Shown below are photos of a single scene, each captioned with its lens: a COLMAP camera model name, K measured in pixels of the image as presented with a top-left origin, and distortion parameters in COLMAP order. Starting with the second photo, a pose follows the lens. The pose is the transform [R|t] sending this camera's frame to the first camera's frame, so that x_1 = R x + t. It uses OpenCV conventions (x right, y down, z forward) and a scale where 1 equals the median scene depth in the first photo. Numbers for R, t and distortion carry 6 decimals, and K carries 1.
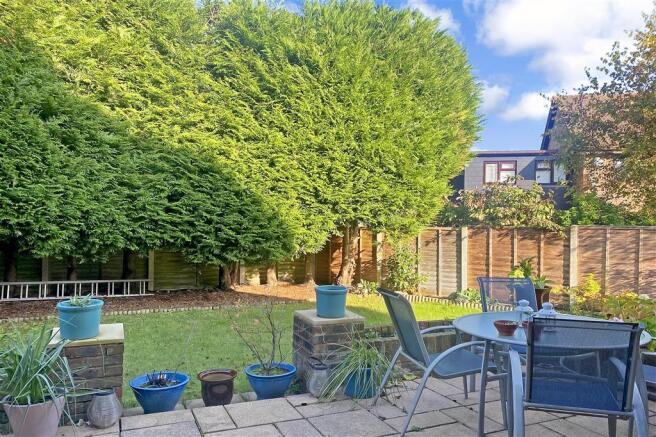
lens RADIAL K [[500.0, 0, 333.2], [0, 500.0, 216.2], [0, 0, 1]] dist [0.009522, -0.006718]
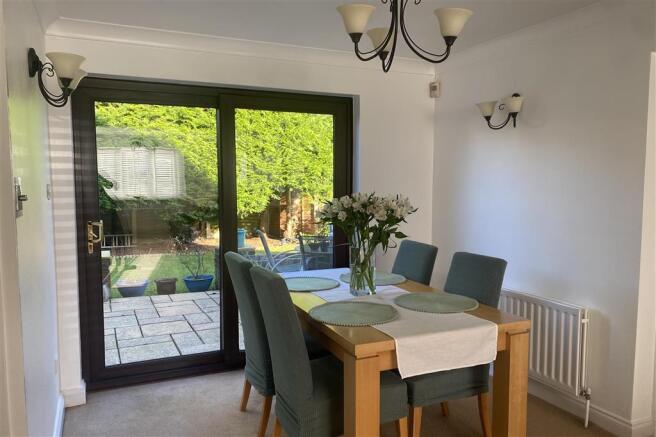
lens RADIAL K [[500.0, 0, 323.3], [0, 500.0, 223.1], [0, 0, 1]] dist [0.009522, -0.006718]
pose [[0.999967, -0.008174, 0.000411, 0.150965], [0.008104, 0.995951, 0.089526, -0.014510], [-0.001141, -0.089520, 0.995984, -0.340554]]
